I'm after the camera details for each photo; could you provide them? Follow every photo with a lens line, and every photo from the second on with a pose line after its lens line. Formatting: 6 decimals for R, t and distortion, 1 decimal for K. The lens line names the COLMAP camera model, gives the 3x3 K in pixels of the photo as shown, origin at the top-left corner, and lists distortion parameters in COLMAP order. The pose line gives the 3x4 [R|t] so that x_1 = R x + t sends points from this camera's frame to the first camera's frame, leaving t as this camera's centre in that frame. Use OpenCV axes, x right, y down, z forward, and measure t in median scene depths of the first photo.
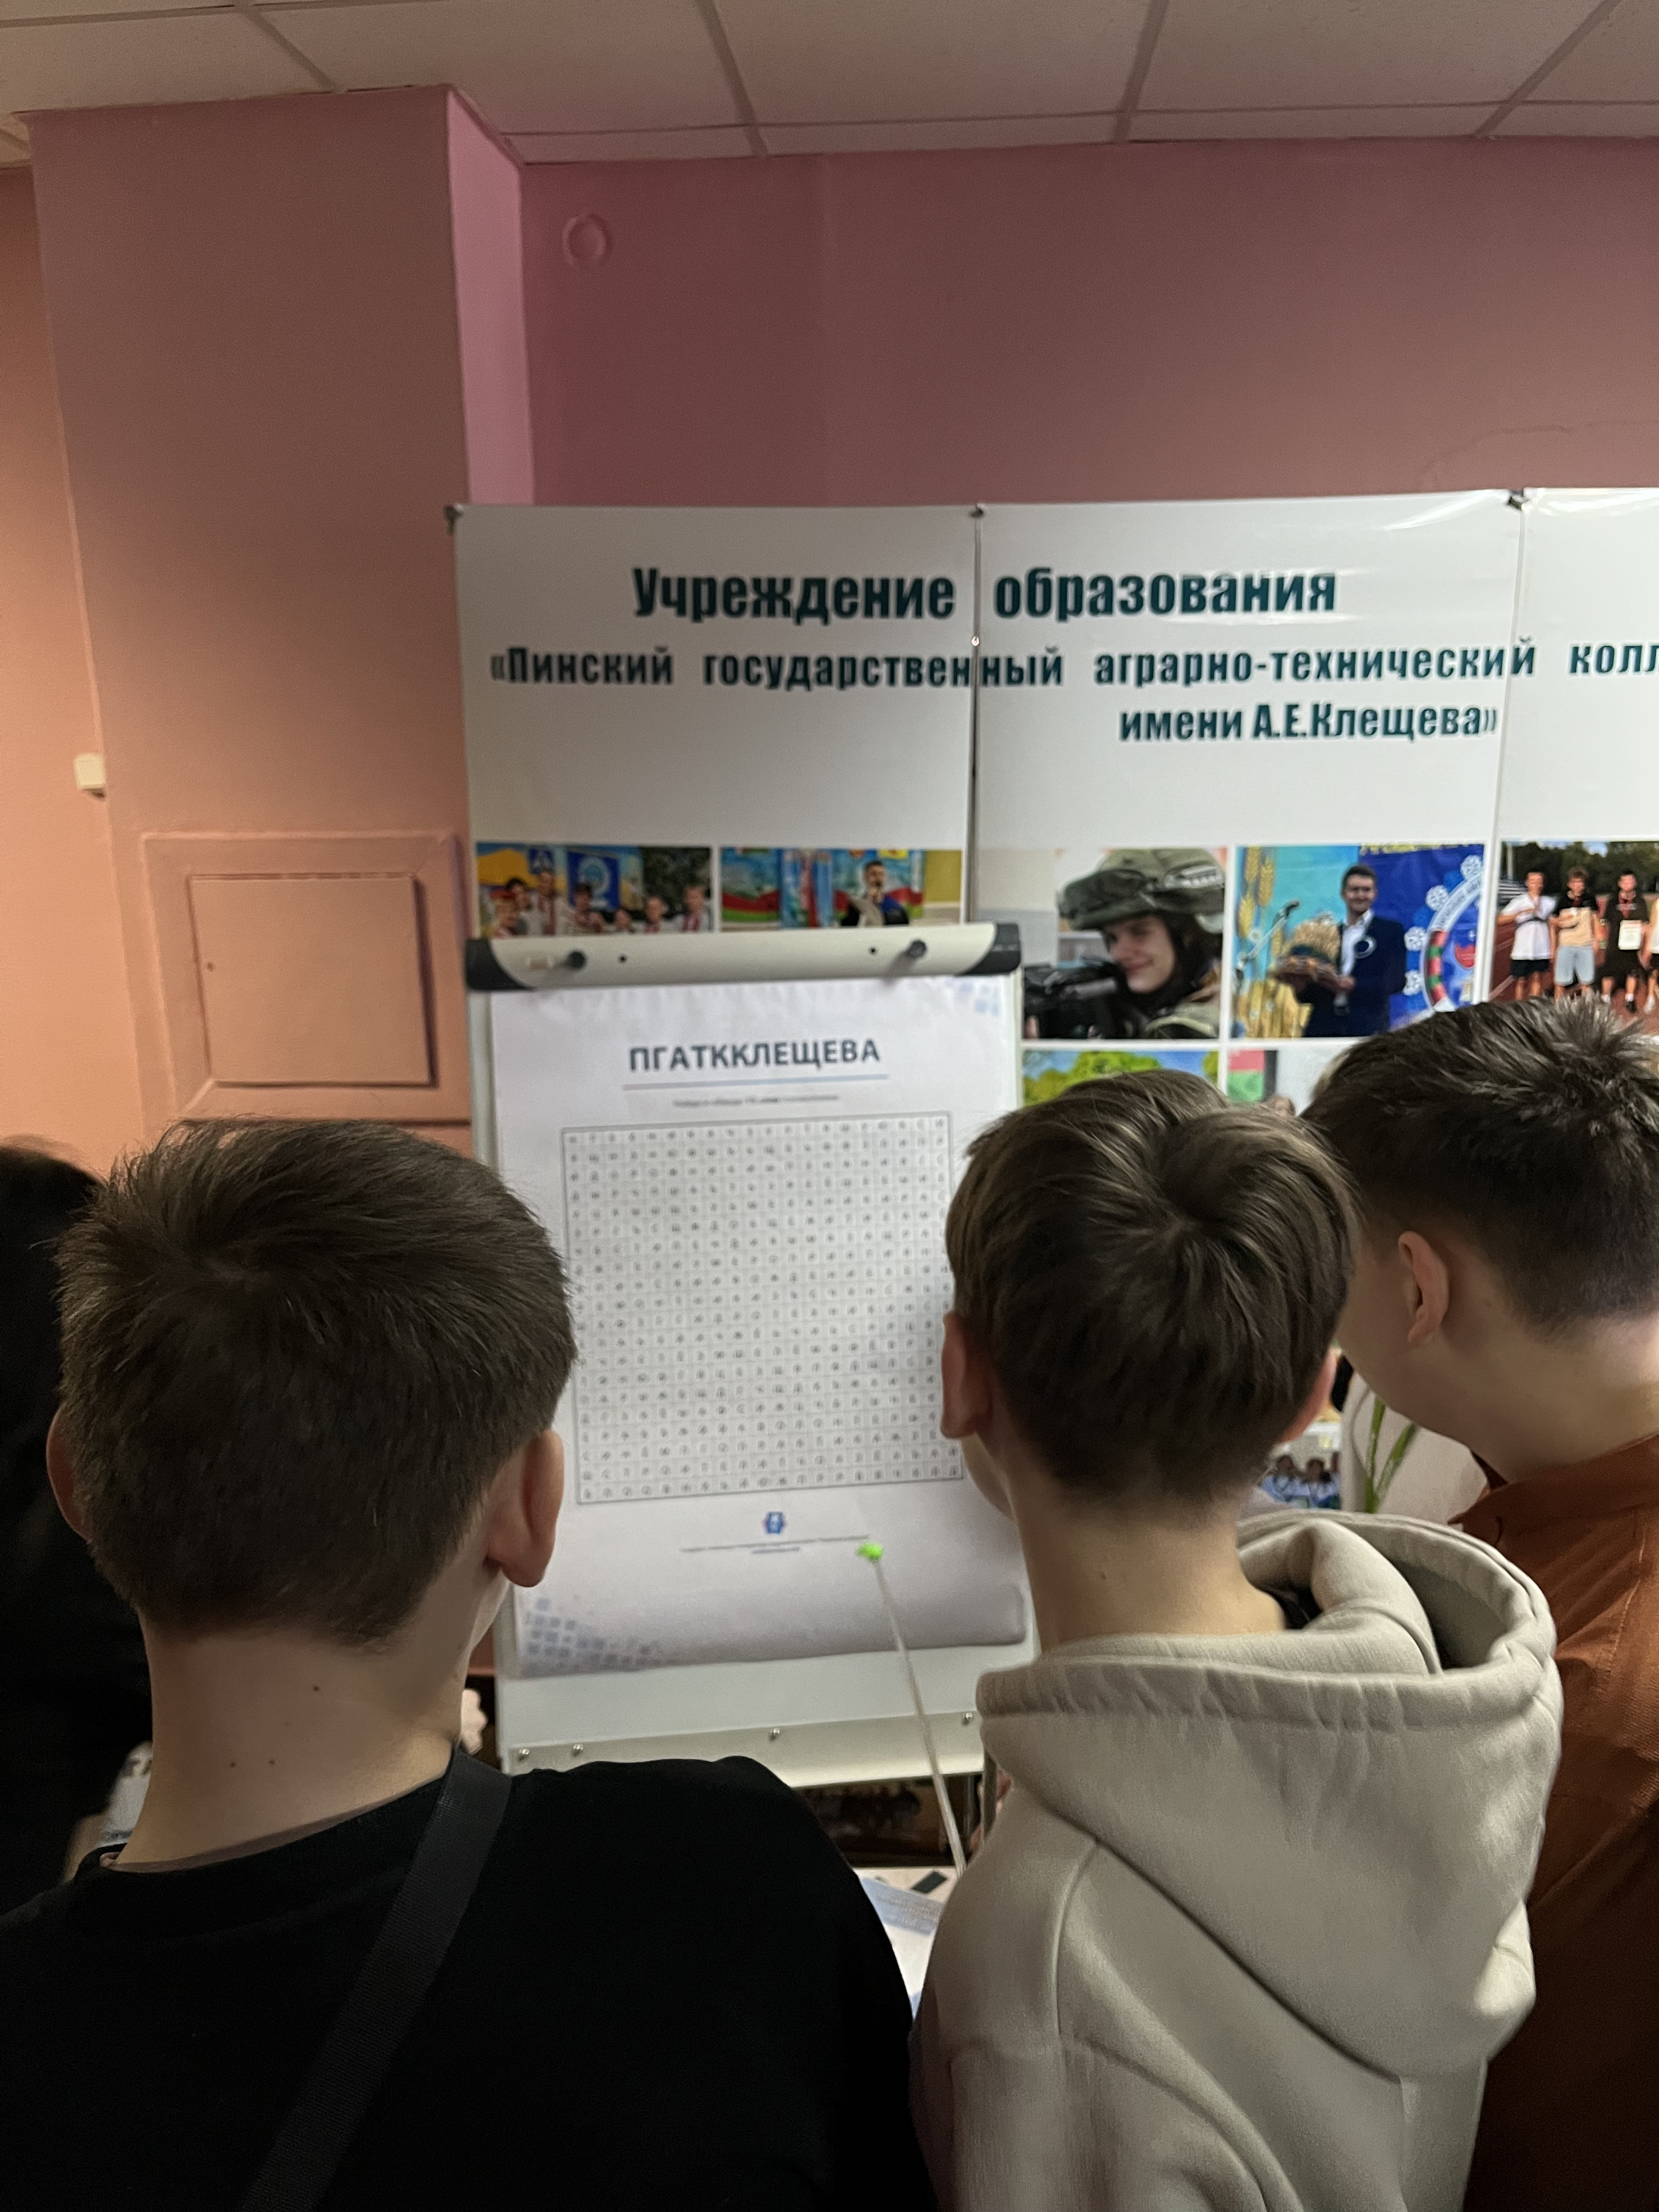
lens RADIAL K [[1675.8, 0, 828.7], [0, 1675.8, 1116.3], [0, 0, 1]] dist [0.048298, -0.068755]
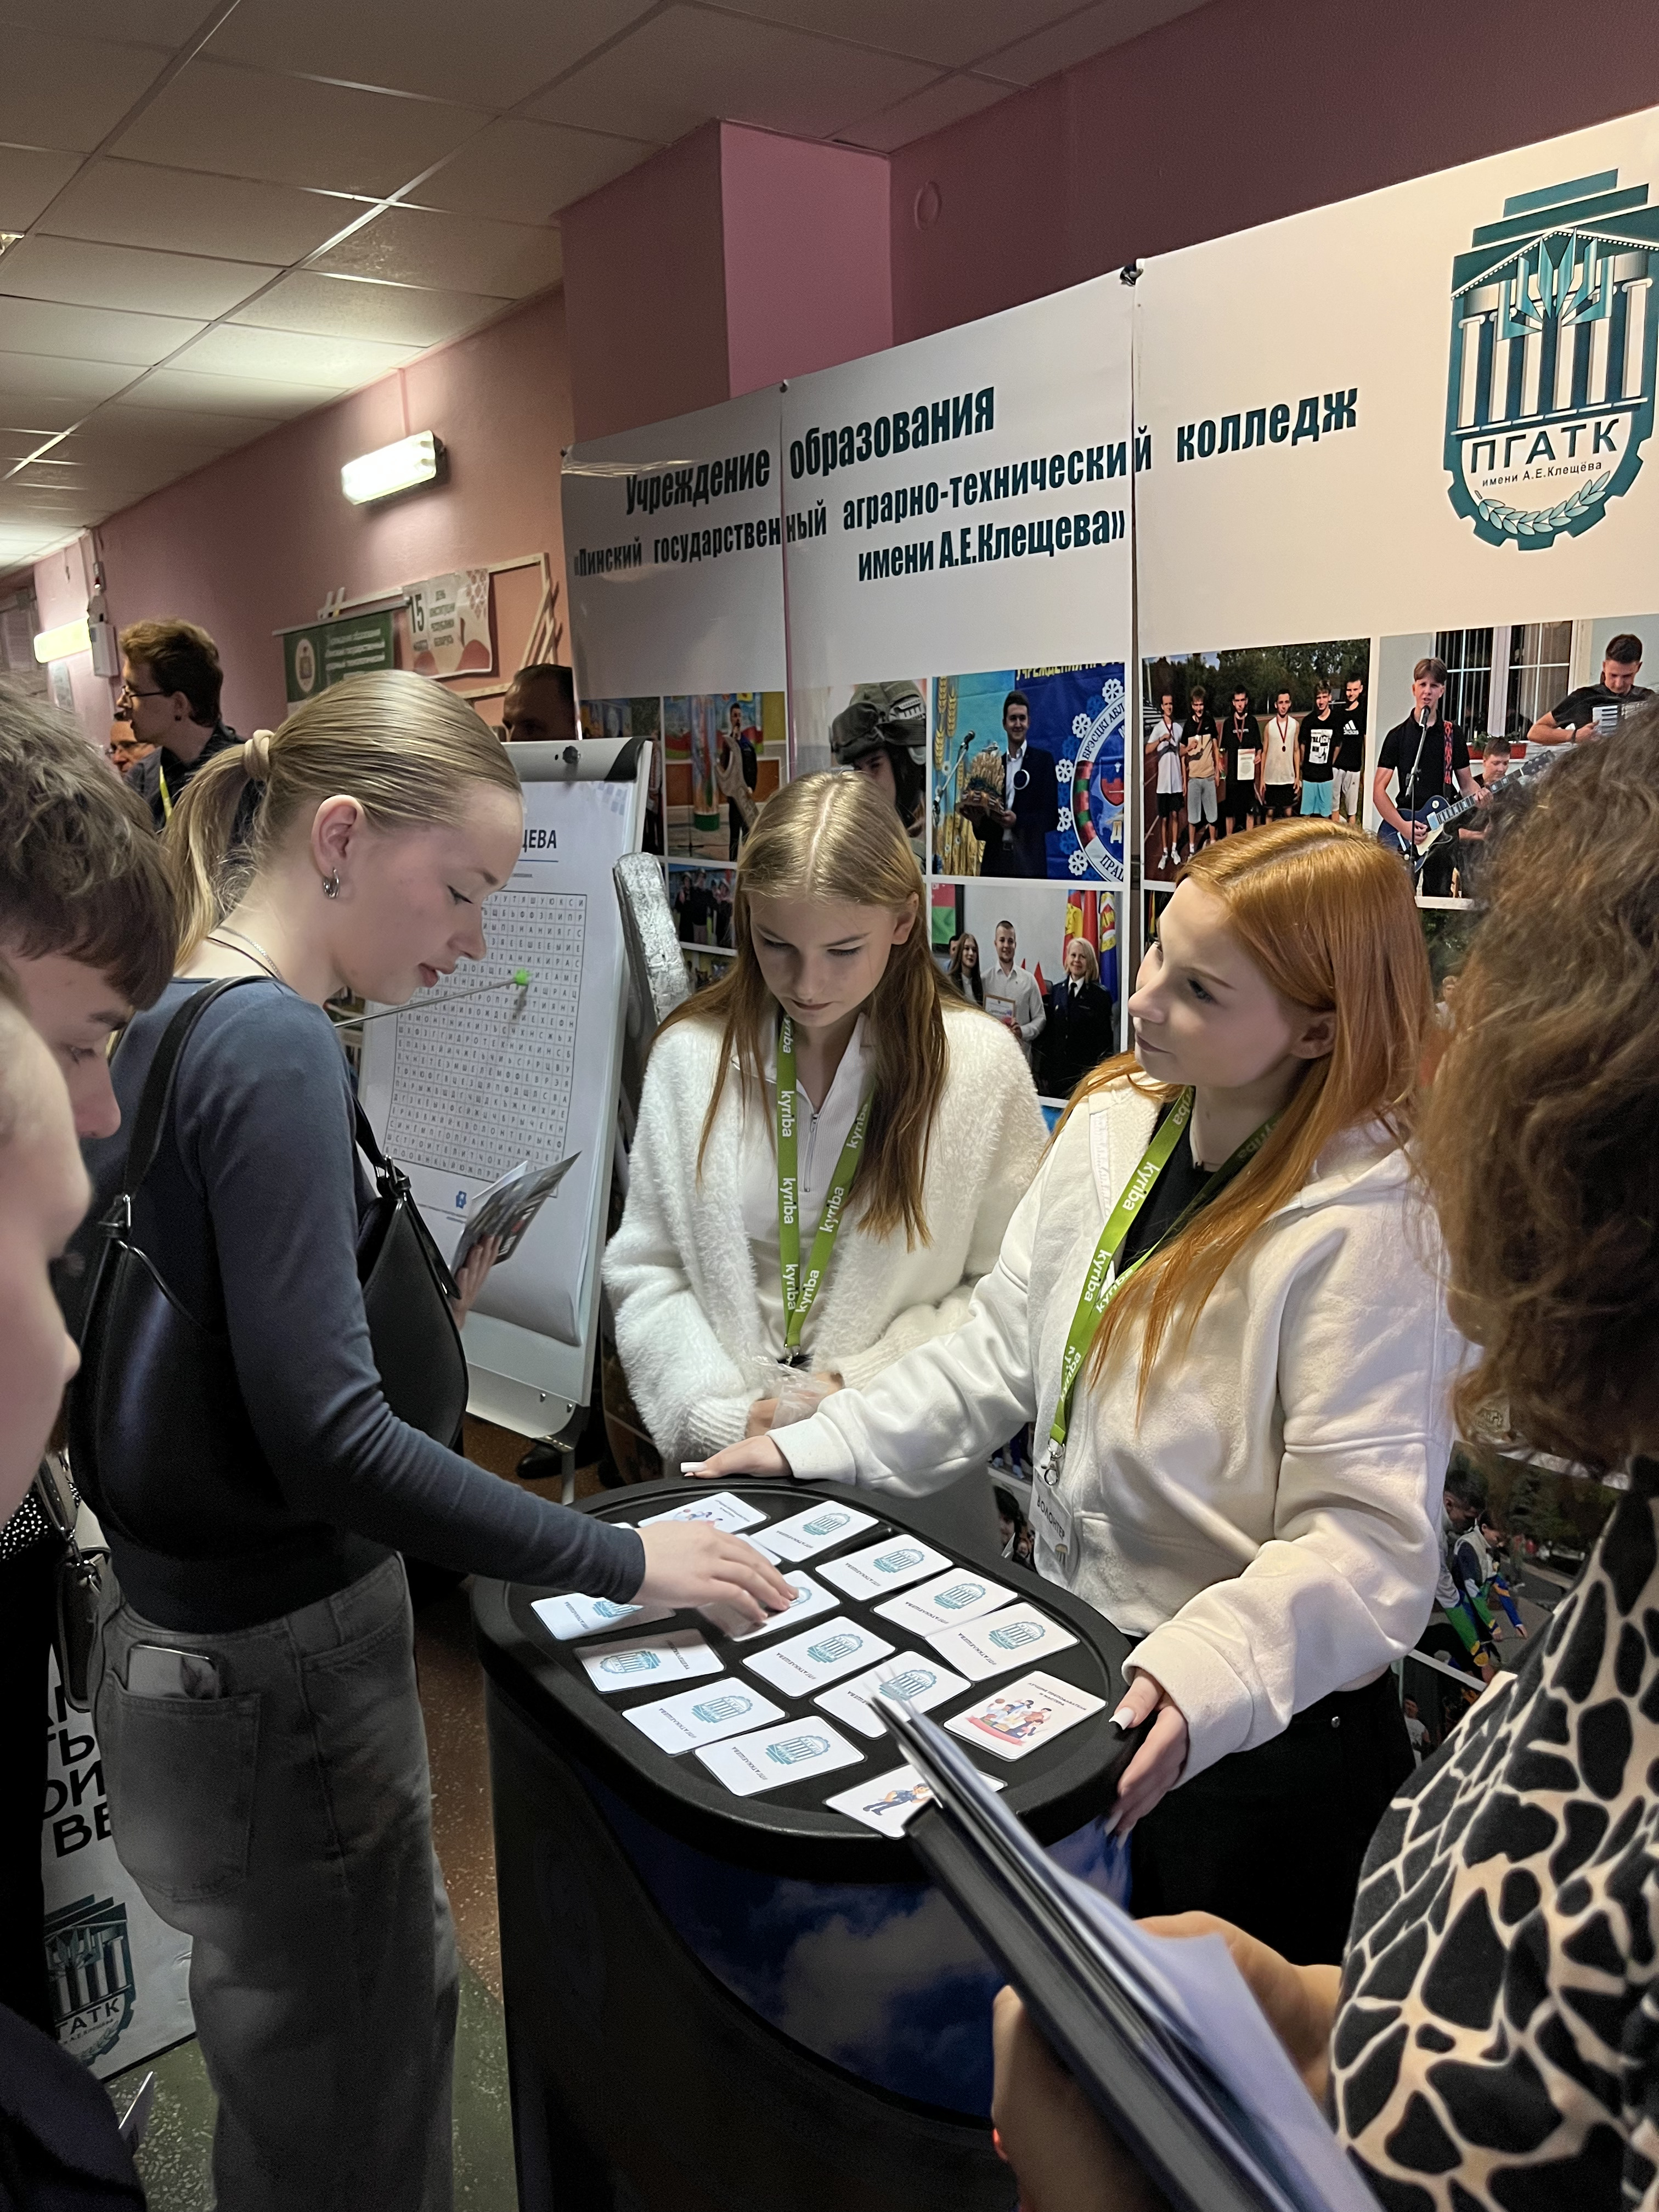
lens RADIAL K [[1675.8, 0, 836.9], [0, 1675.8, 1092.1], [0, 0, 1]] dist [0.048298, -0.068755]
pose [[0.653971, 0.141877, -0.743097, 1.015985], [-0.160316, 0.985939, 0.047154, 0.047954], [0.739338, 0.088294, 0.667520, 0.312514]]
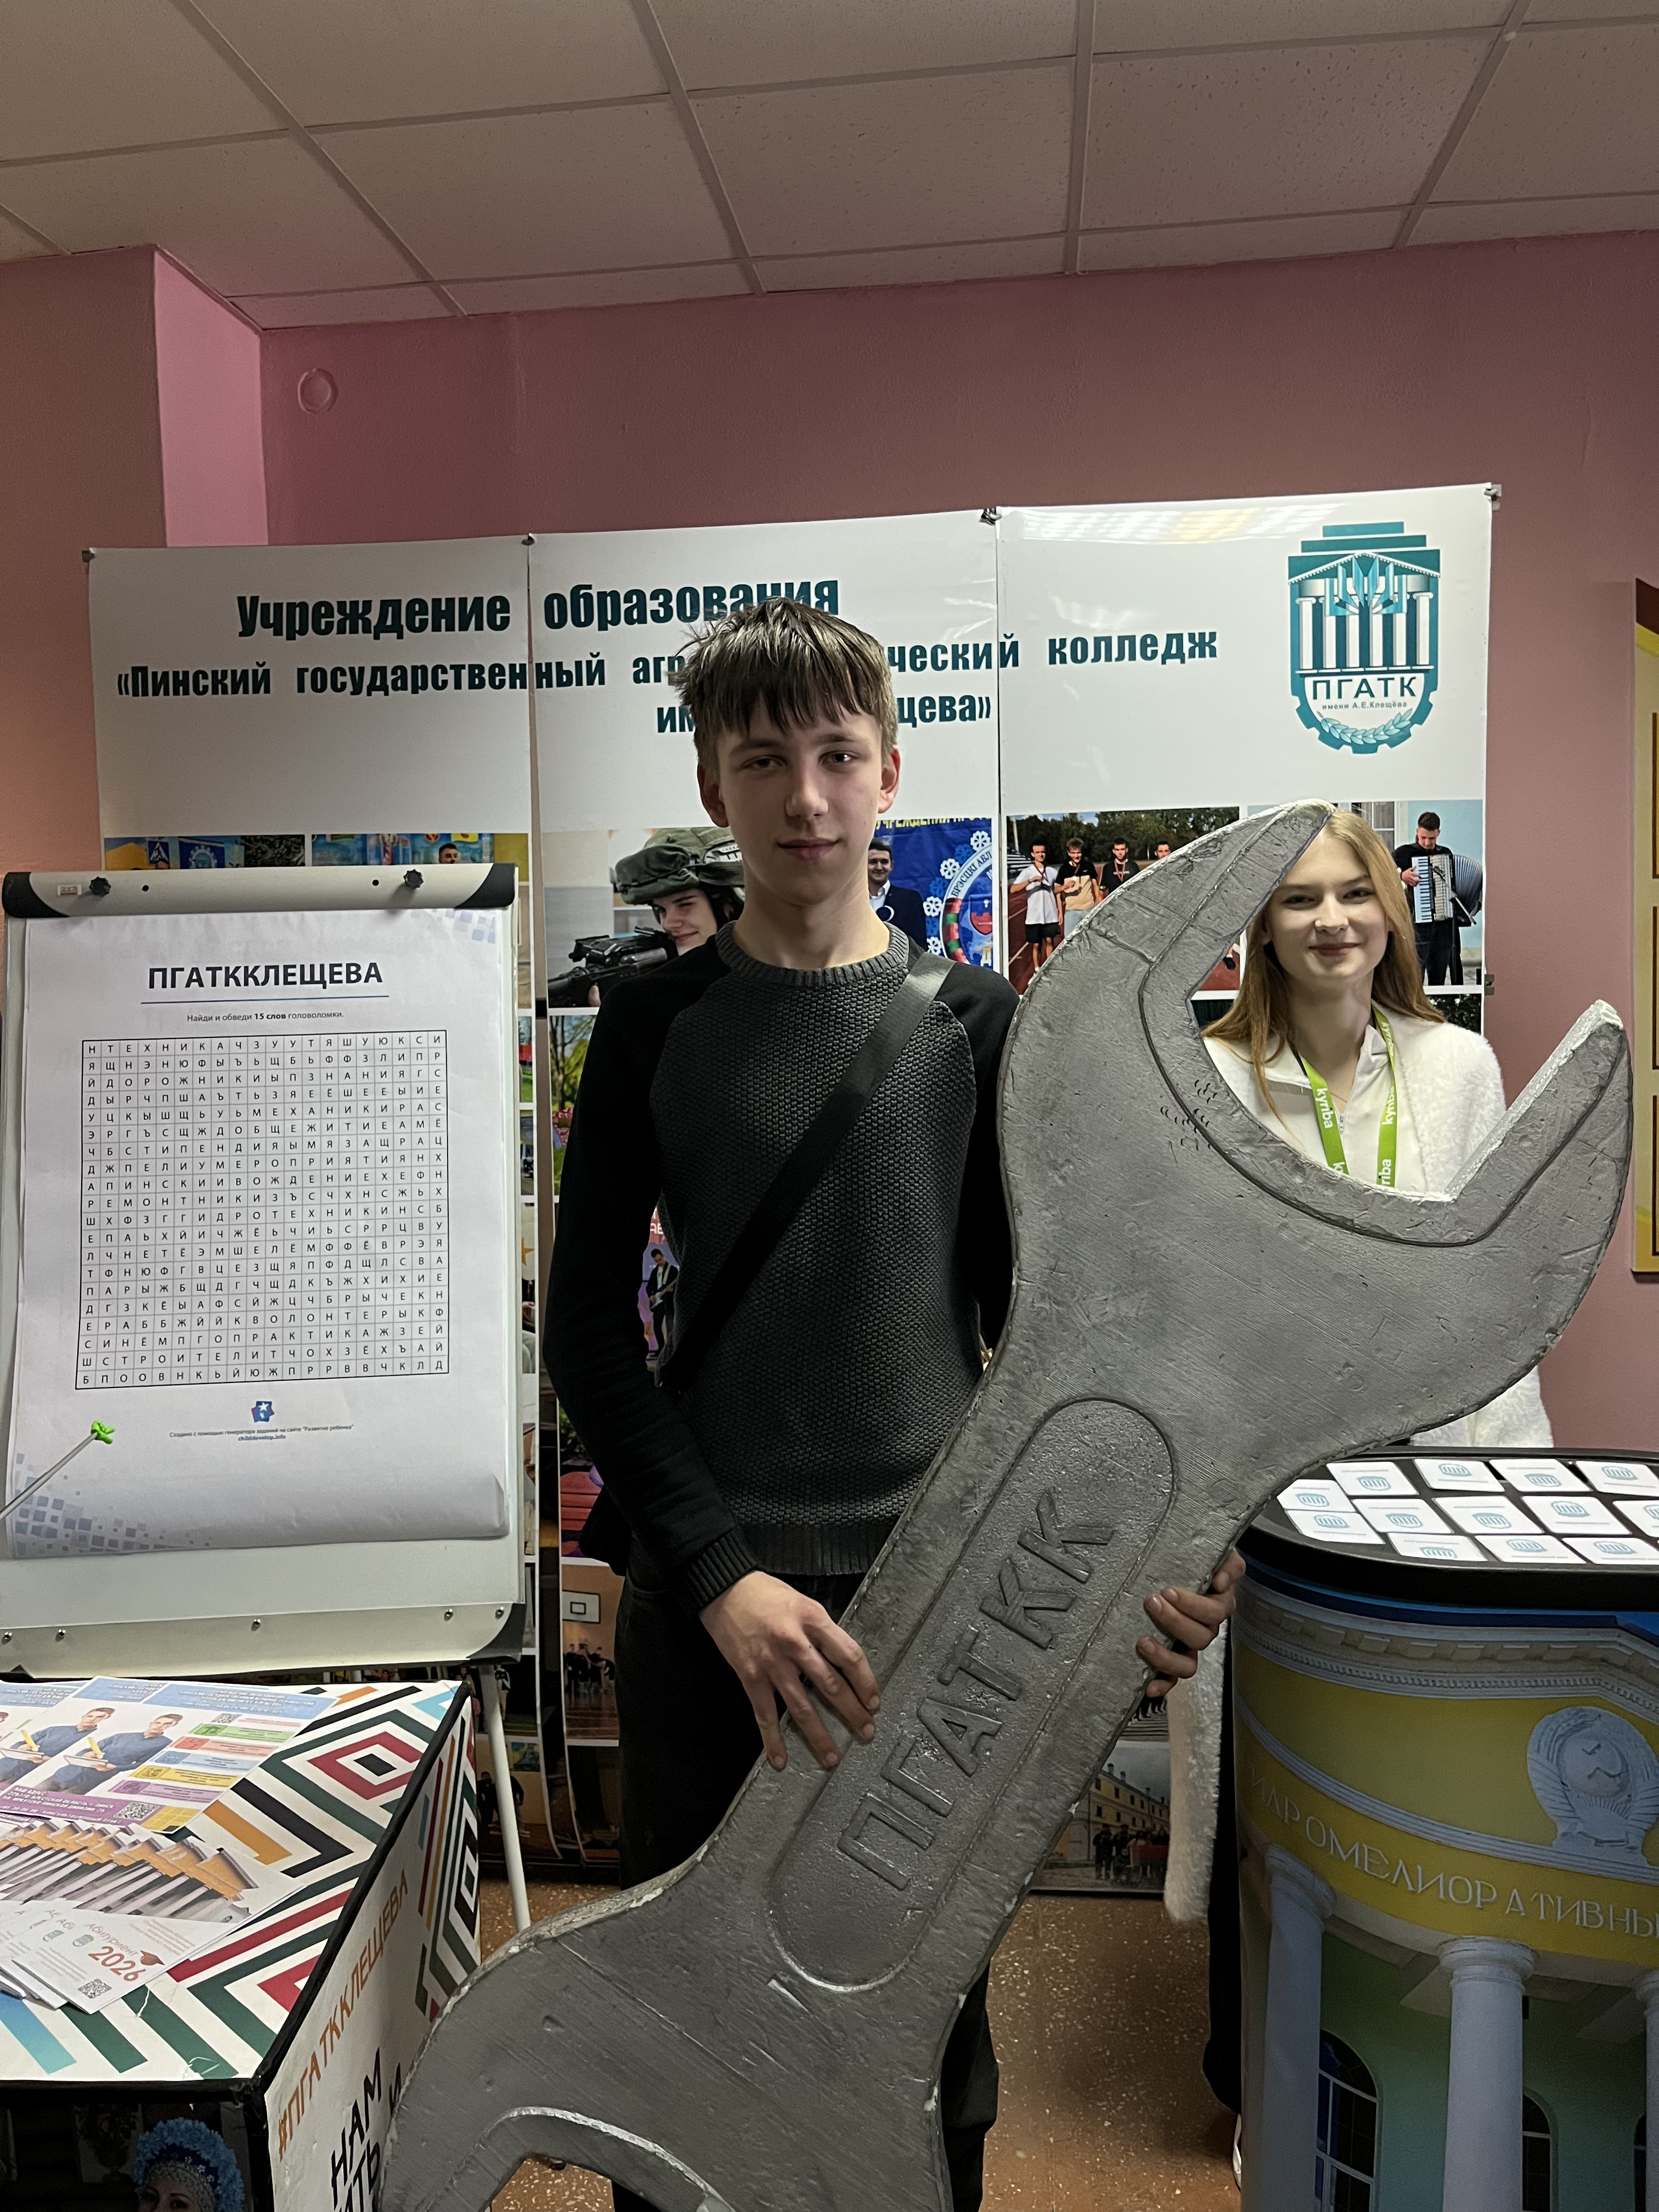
lens RADIAL K [[1675.8, 0, 809.6], [0, 1675.8, 1093.2], [0, 0, 1]] dist [0.048298, -0.068755]
pose [[0.998548, -0.006472, -0.053486, 0.337006], [-0.002925, 0.984782, -0.173771, 0.209038], [0.053796, 0.173675, 0.983333, -0.050044]]
